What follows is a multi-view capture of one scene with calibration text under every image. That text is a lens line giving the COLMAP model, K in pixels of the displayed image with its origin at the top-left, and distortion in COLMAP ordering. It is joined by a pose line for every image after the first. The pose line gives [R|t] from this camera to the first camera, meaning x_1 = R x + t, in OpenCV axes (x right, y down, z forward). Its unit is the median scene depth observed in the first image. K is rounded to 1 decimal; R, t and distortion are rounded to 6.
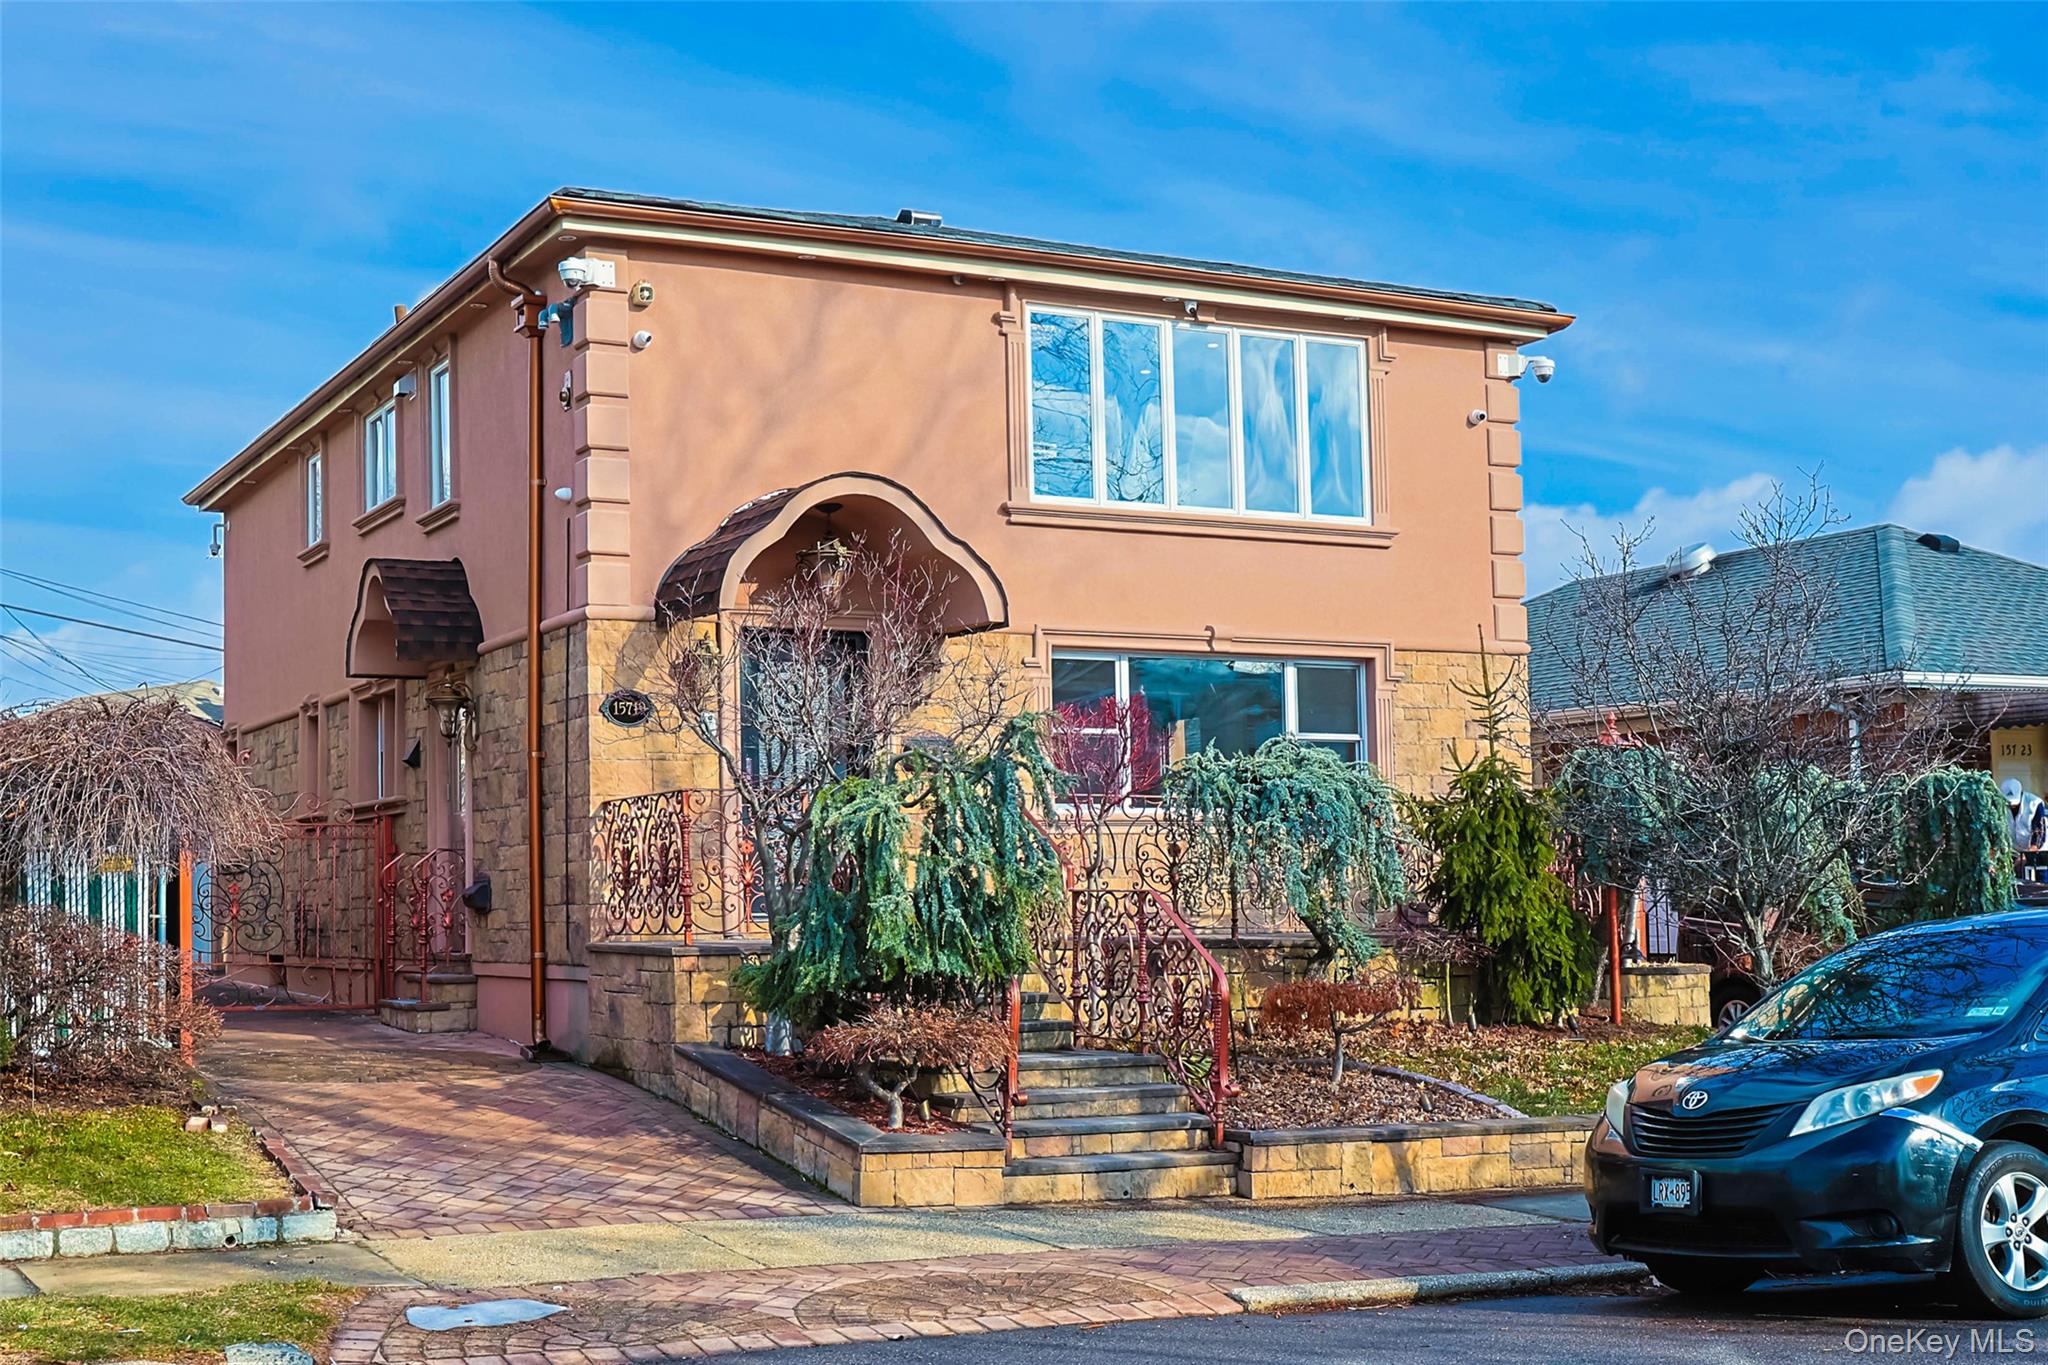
lens RADIAL K [[2526.7, 0, 1029.3], [0, 2526.7, 679.1], [0, 0, 1]] dist [0.015620, 0.000000]
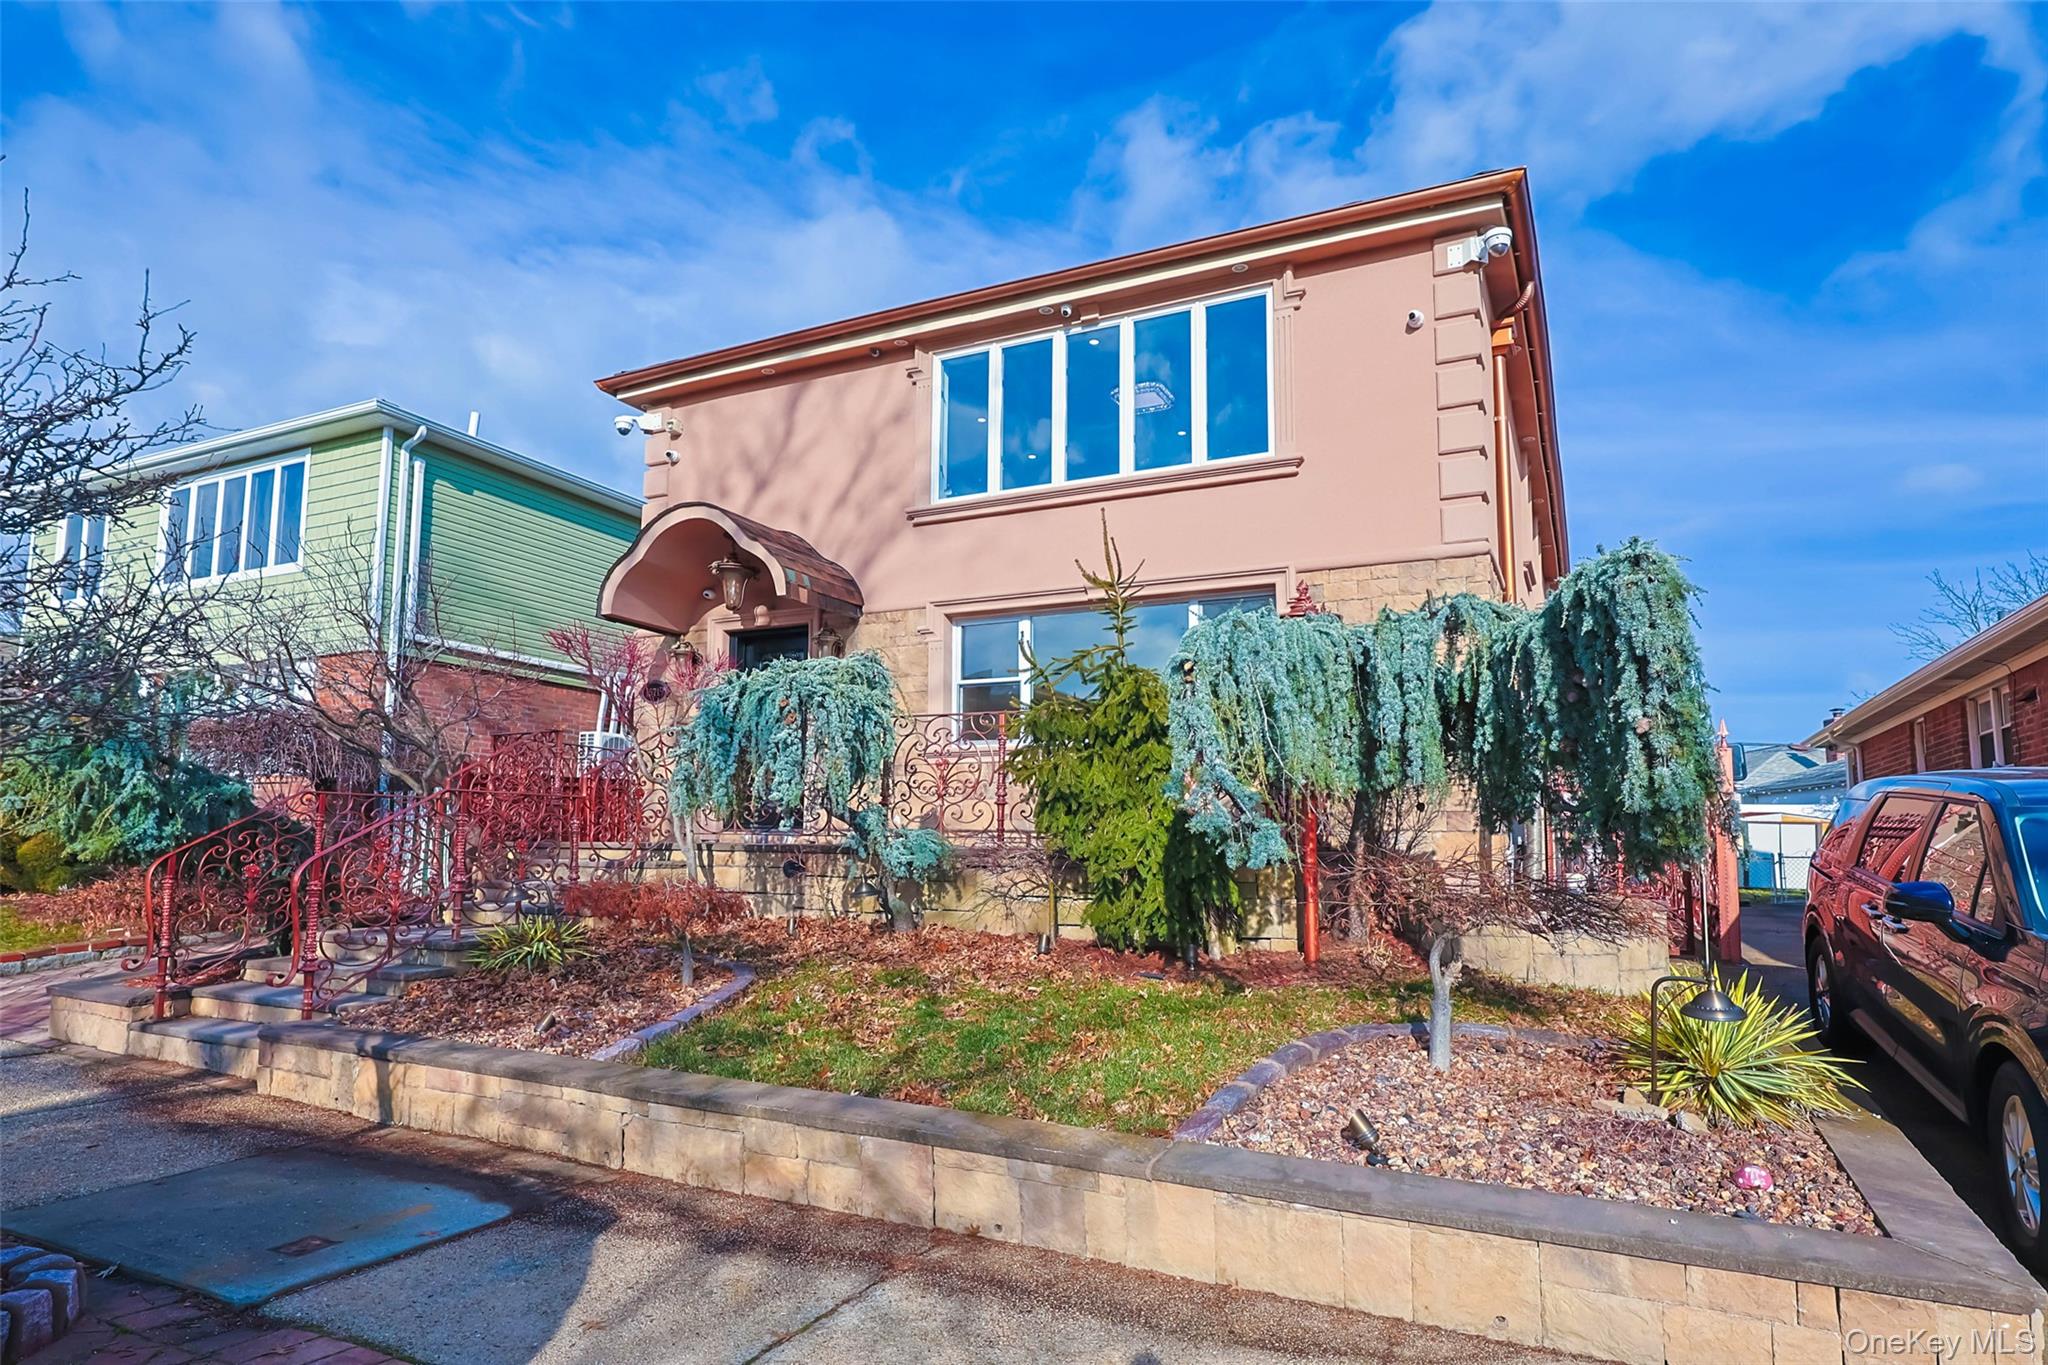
lens RADIAL K [[1006.2, 0, 1080.1], [0, 1006.2, 760.5], [0, 0, 1]] dist [-0.001961, 0.000548]
pose [[0.617712, -0.056541, -0.784370, 0.475302], [0.051214, 0.998187, -0.031622, 0.084788], [0.784735, -0.020638, 0.619487, 0.807851]]
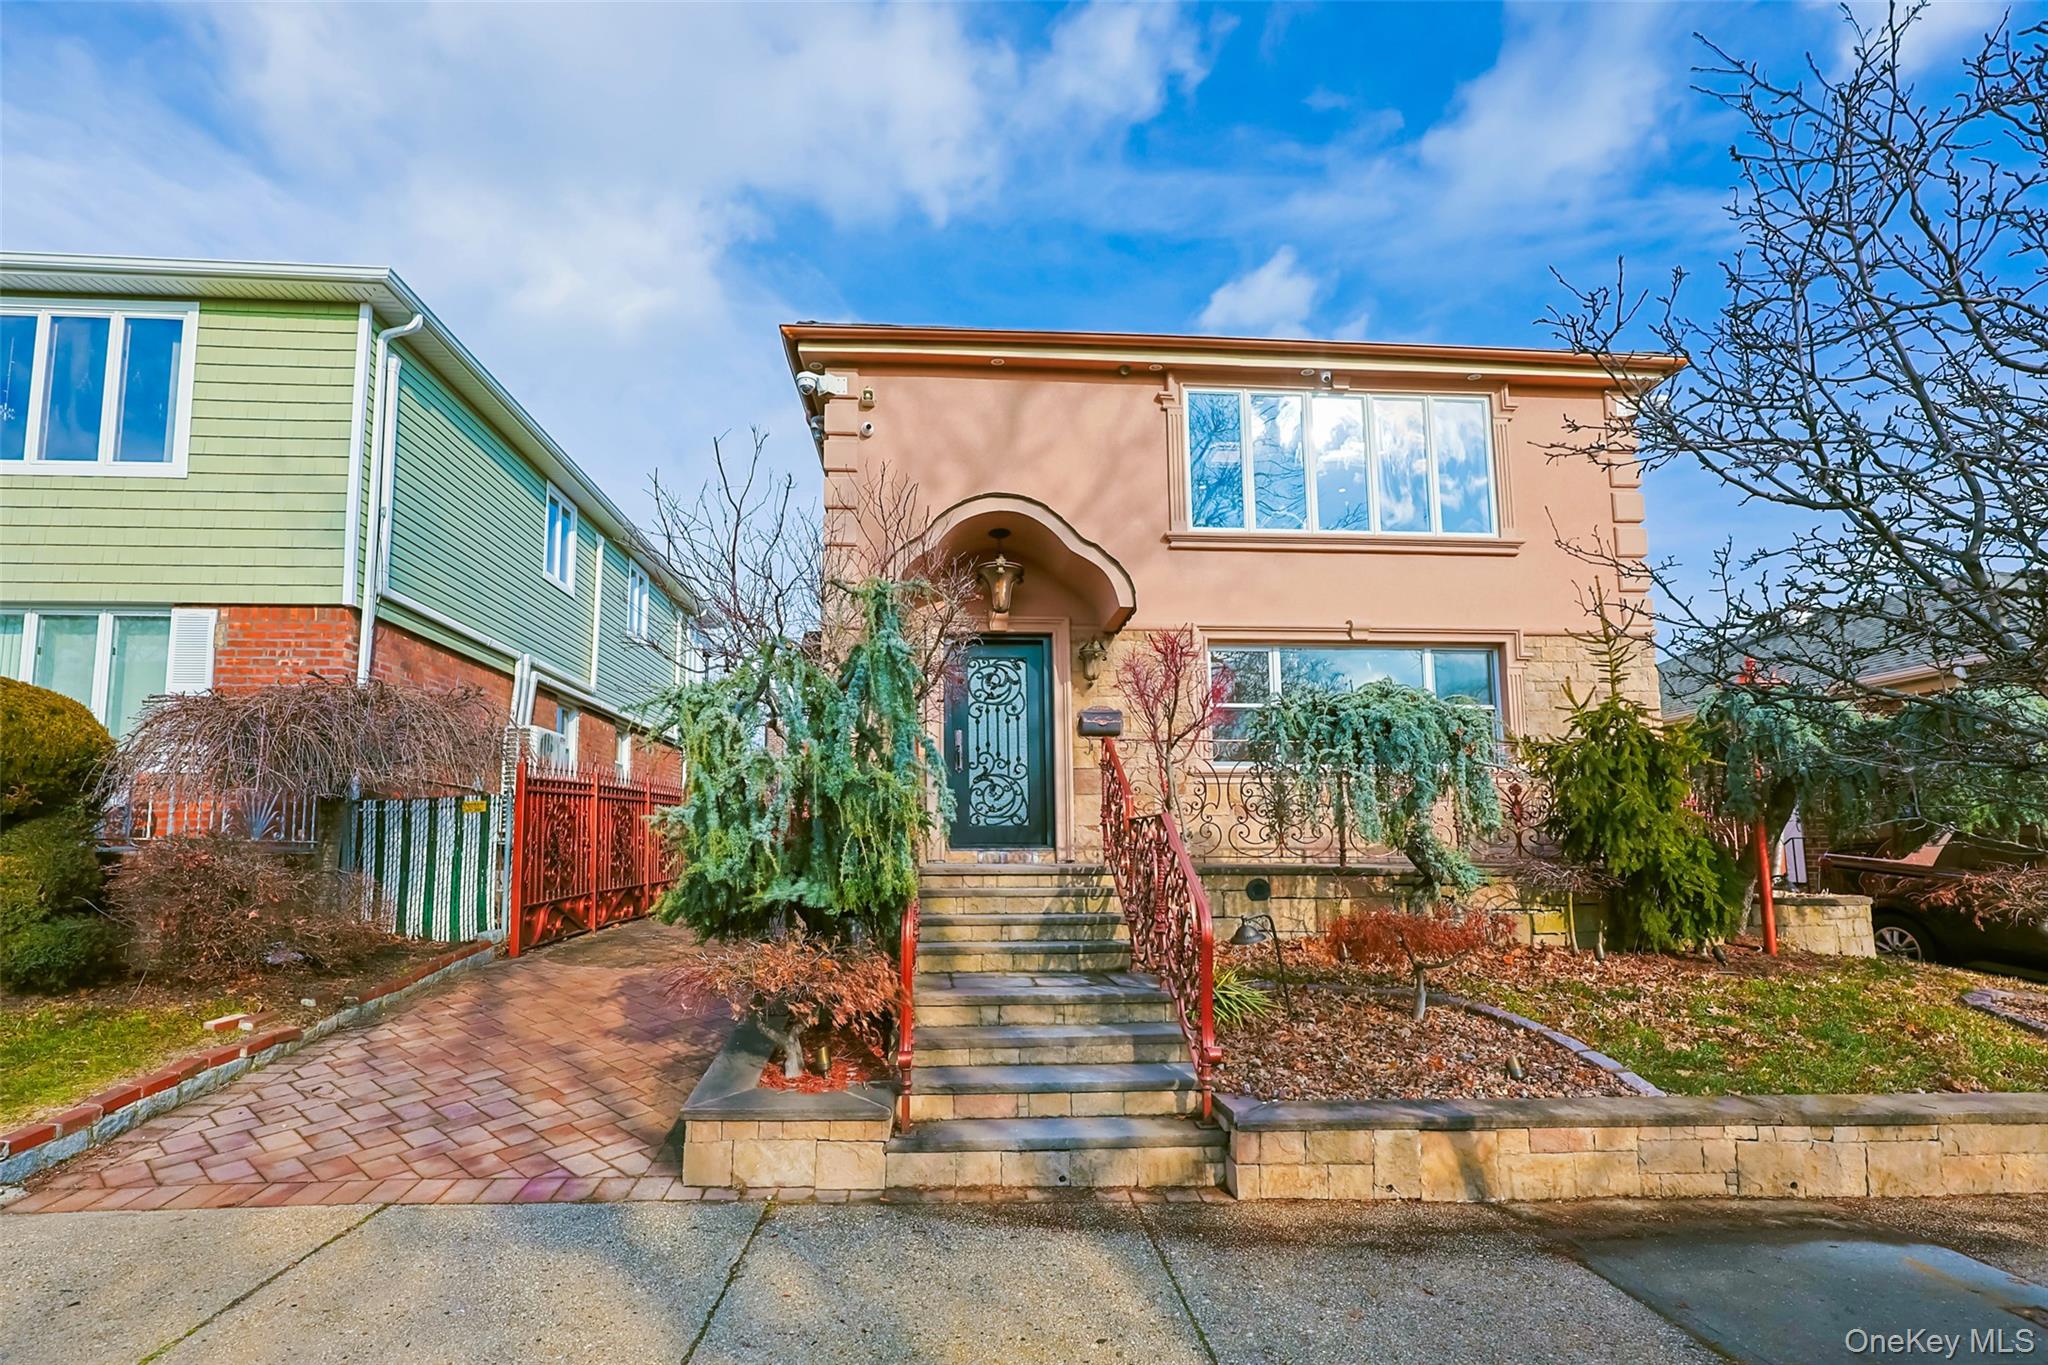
lens RADIAL K [[927.1, 0, 991.8], [0, 927.1, 763.0], [0, 0, 1]] dist [0.004969, -0.001507]
pose [[0.906102, -0.035891, -0.421535, 0.115633], [0.032746, 0.999356, -0.014701, 0.057971], [0.421791, -0.000483, 0.906693, 0.565116]]
